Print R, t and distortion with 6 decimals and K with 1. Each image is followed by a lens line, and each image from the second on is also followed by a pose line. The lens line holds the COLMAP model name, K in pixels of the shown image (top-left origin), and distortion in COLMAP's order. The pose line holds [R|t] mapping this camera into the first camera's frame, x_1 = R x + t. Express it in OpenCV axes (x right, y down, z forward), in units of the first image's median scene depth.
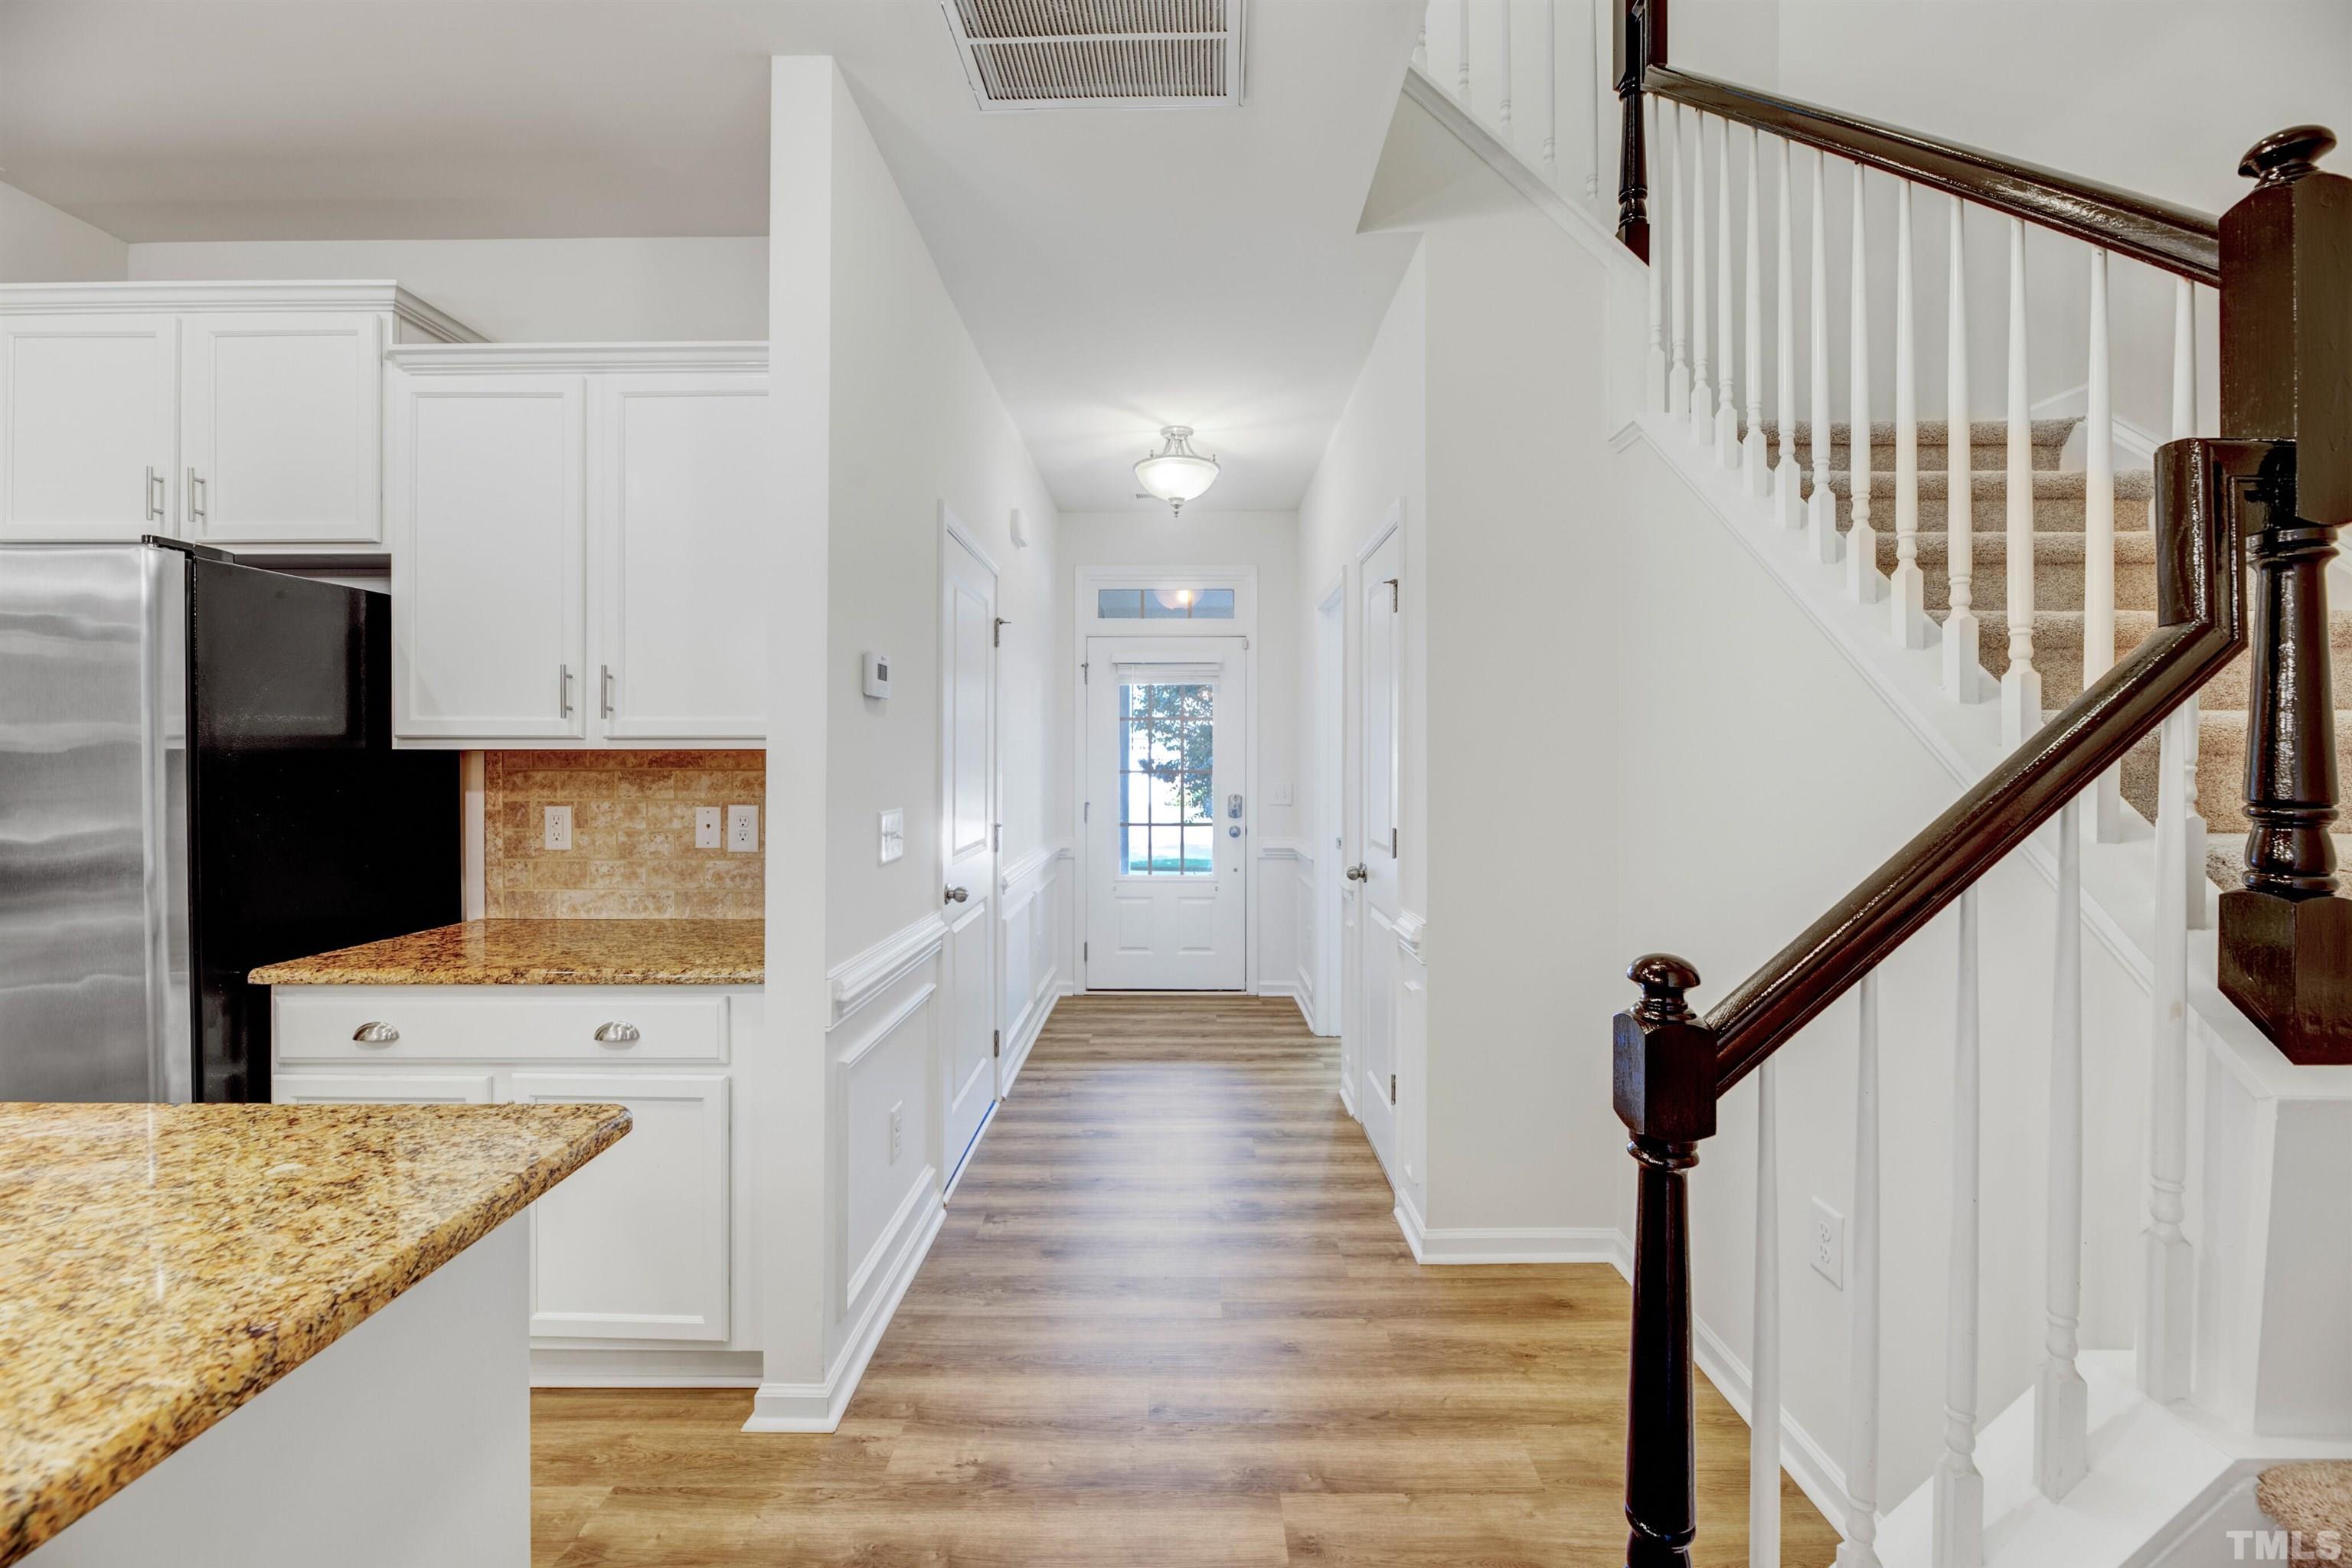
lens RADIAL K [[955.7, 0, 1168.4], [0, 955.7, 759.5], [0, 0, 1]] dist [-0.002733, -0.002643]
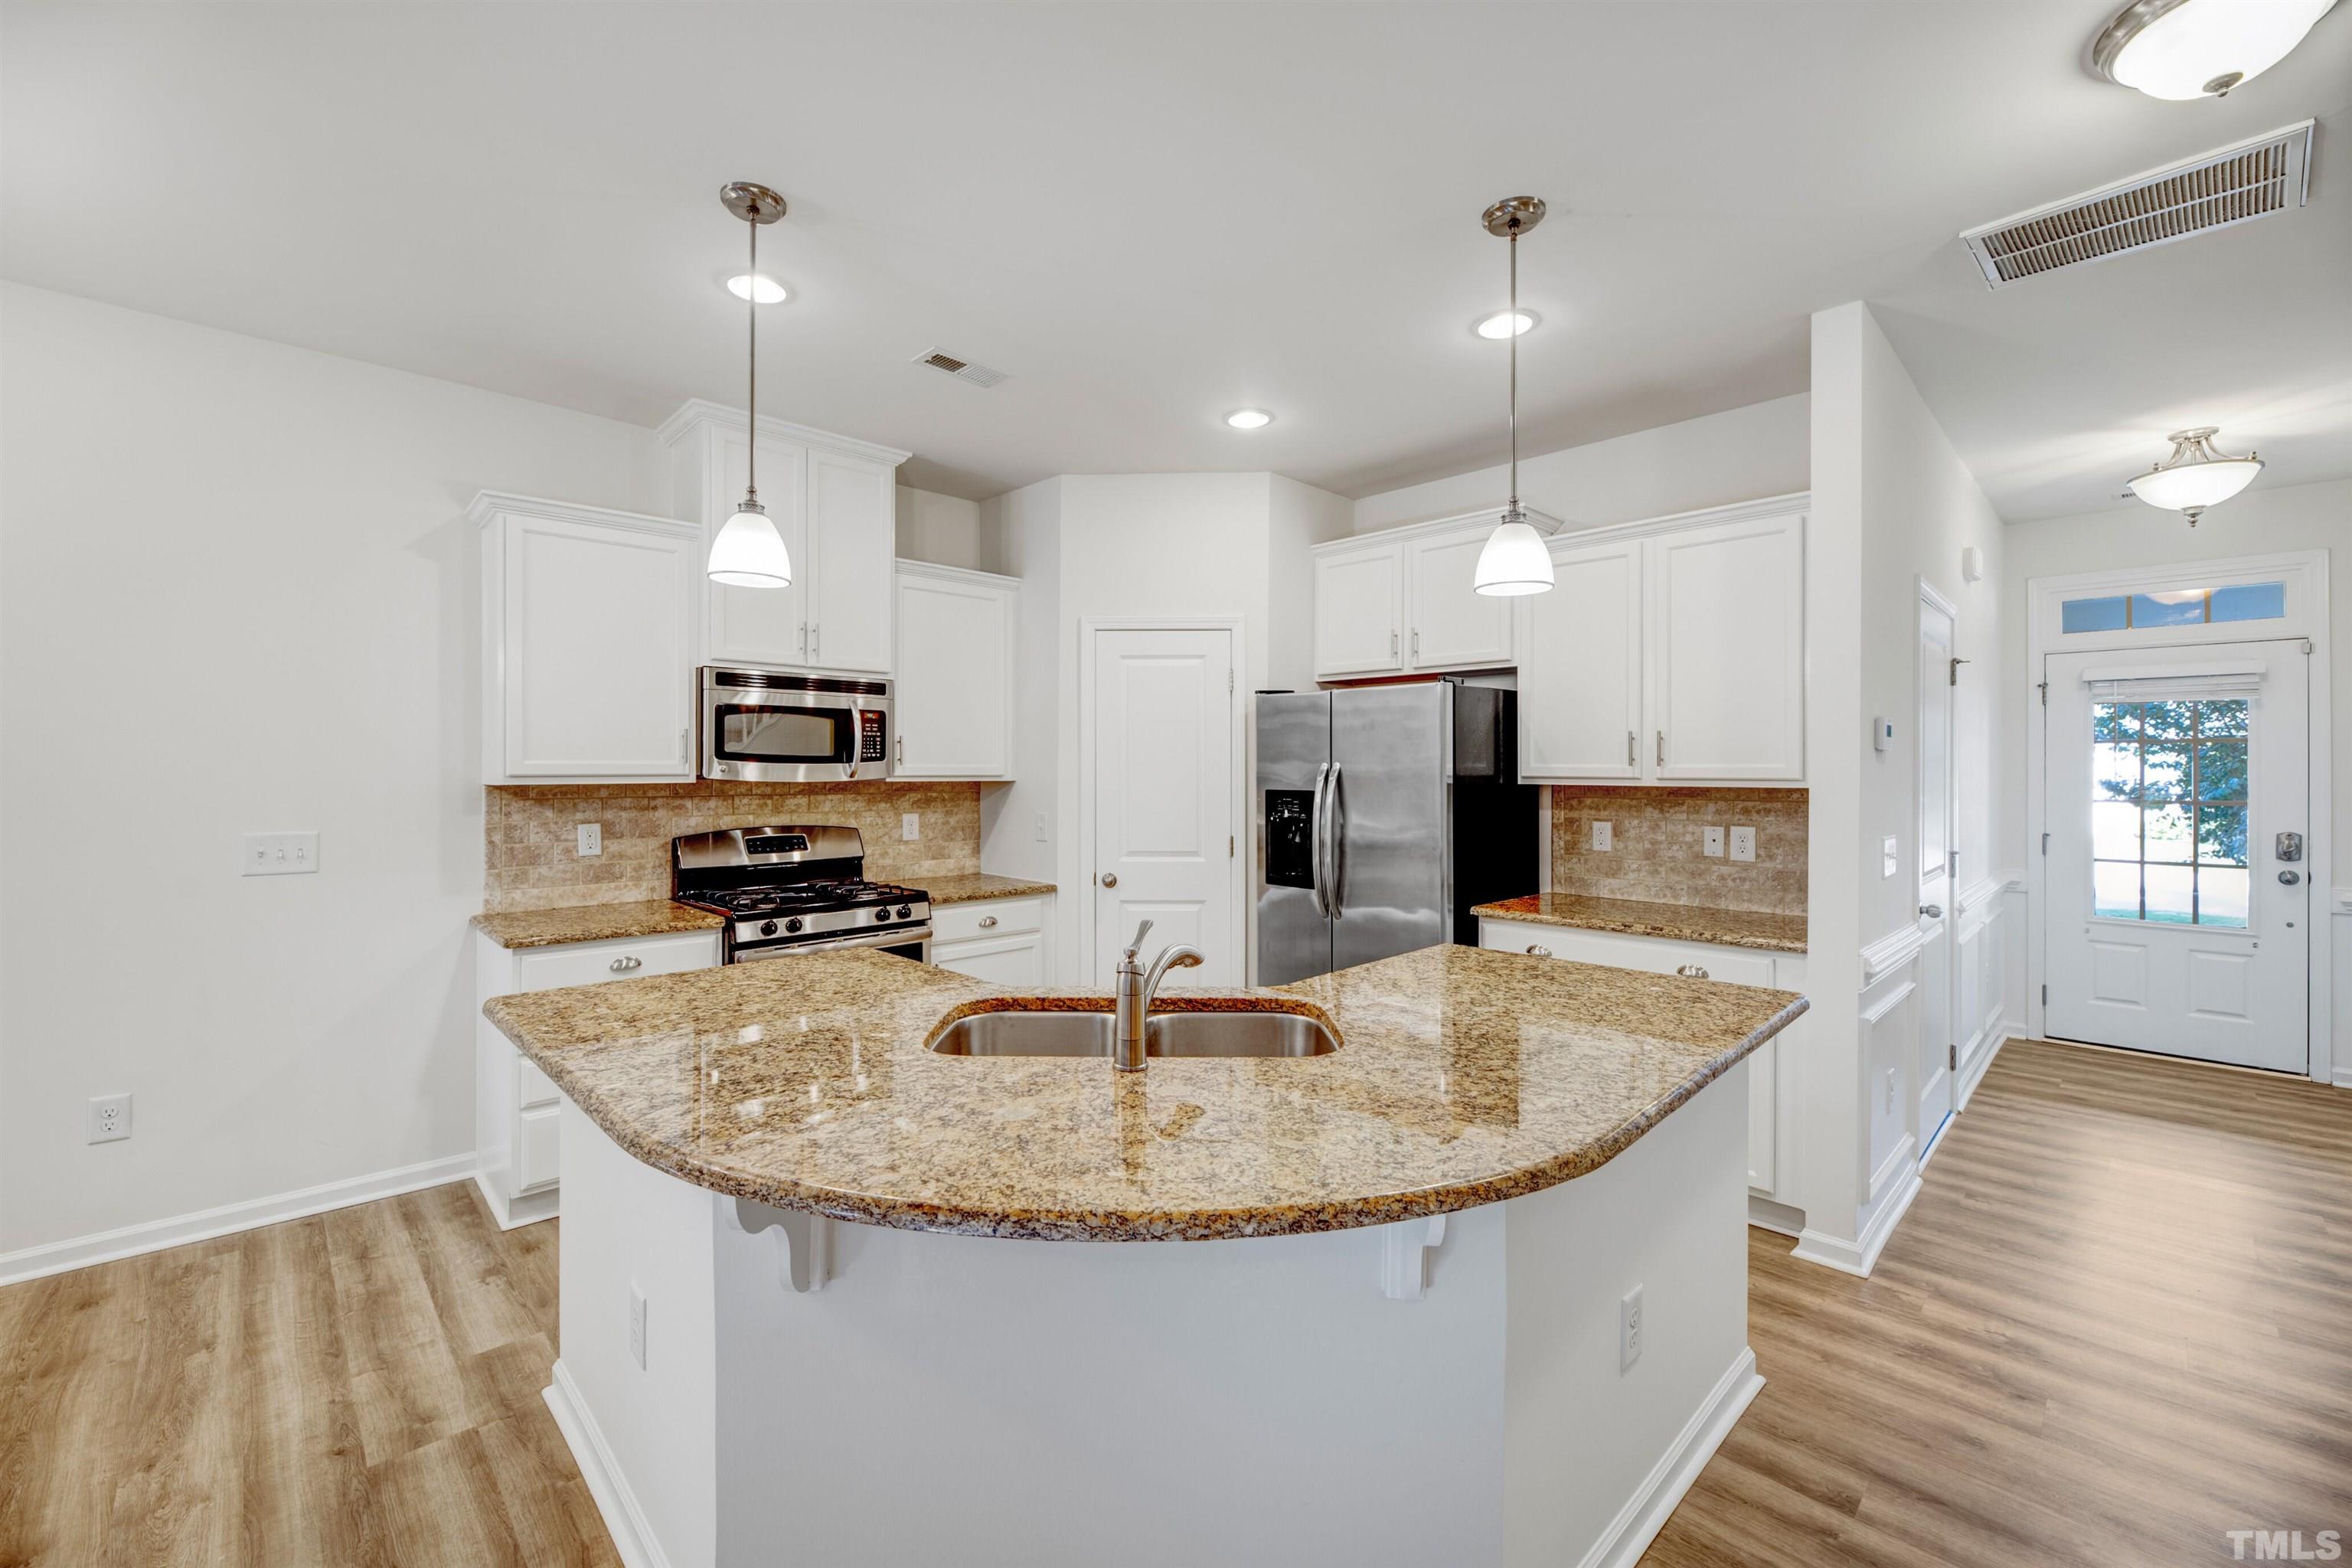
lens RADIAL K [[955.7, 0, 1170.9], [0, 955.7, 763.9], [0, 0, 1]] dist [-0.002733, -0.002643]
pose [[0.701804, -0.002980, -0.712364, -0.054100], [-0.002218, 0.999977, -0.006369, -0.032540], [0.712367, 0.006050, 0.701781, -0.566555]]
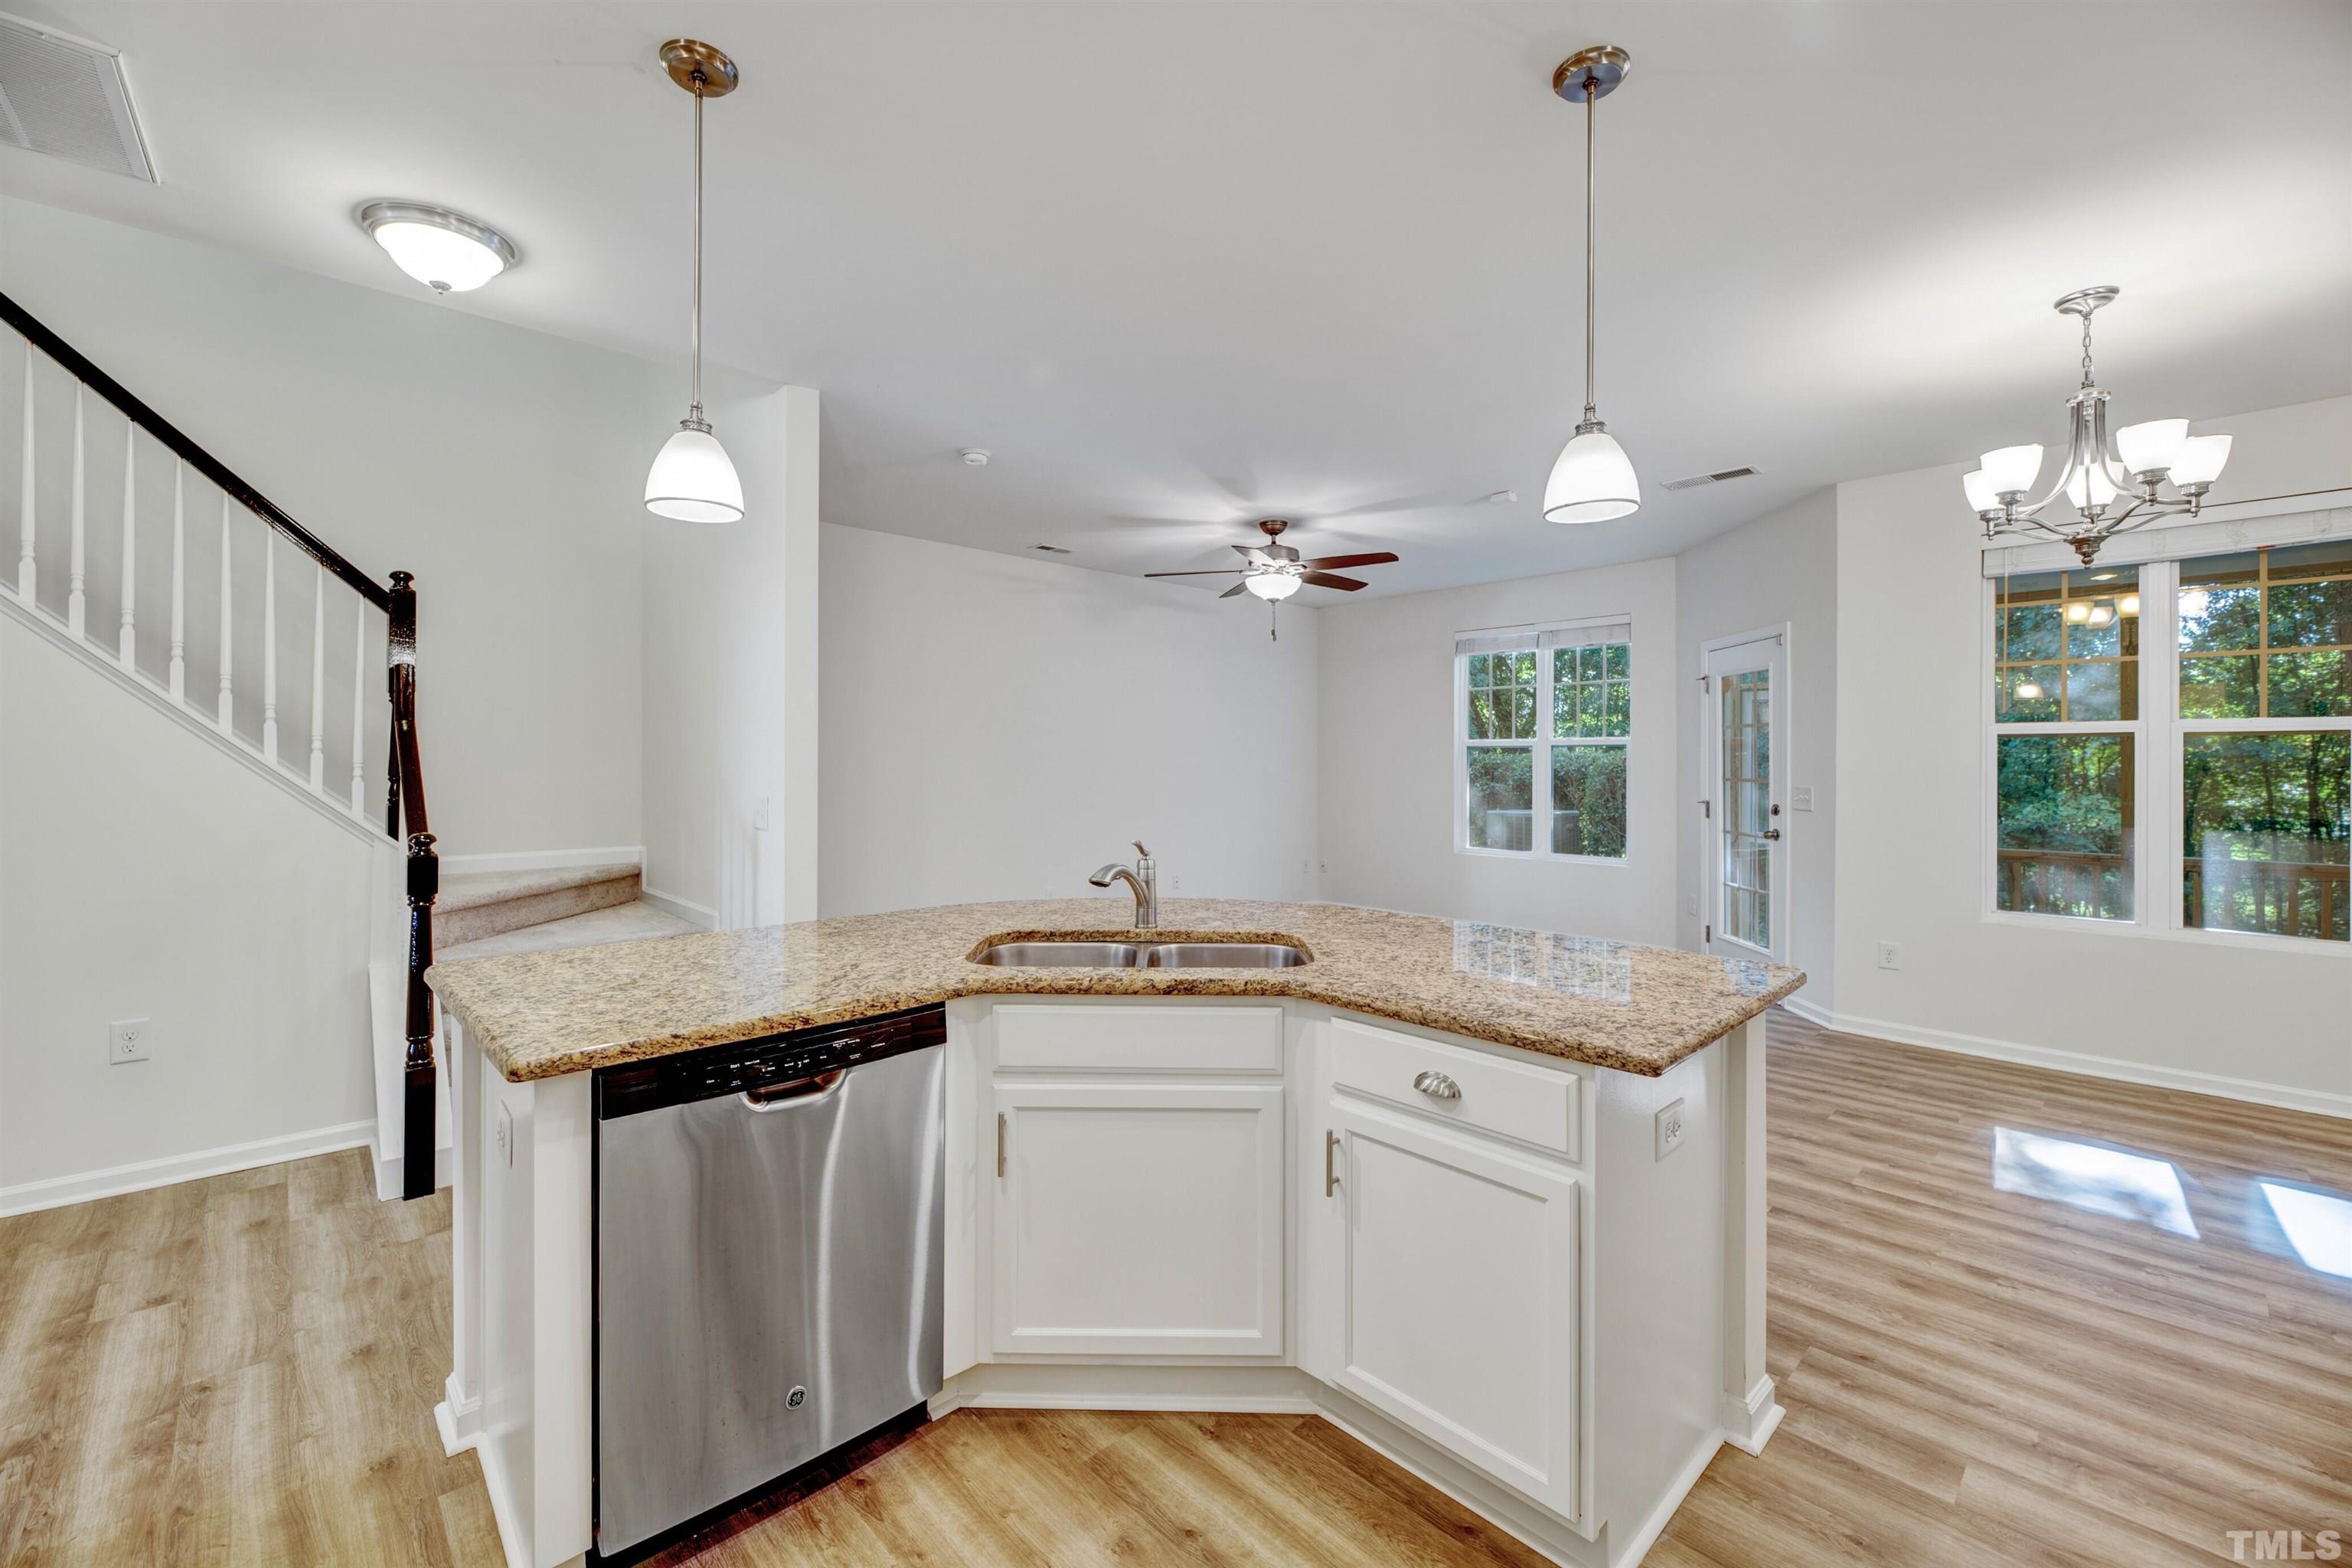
lens RADIAL K [[955.7, 0, 1170.0], [0, 955.7, 764.1], [0, 0, 1]] dist [-0.002733, -0.002643]
pose [[-0.691116, -0.003809, 0.722734, -1.338049], [-0.002271, 0.999993, 0.003099, -0.006843], [-0.722740, 0.000500, -0.691120, 0.600907]]
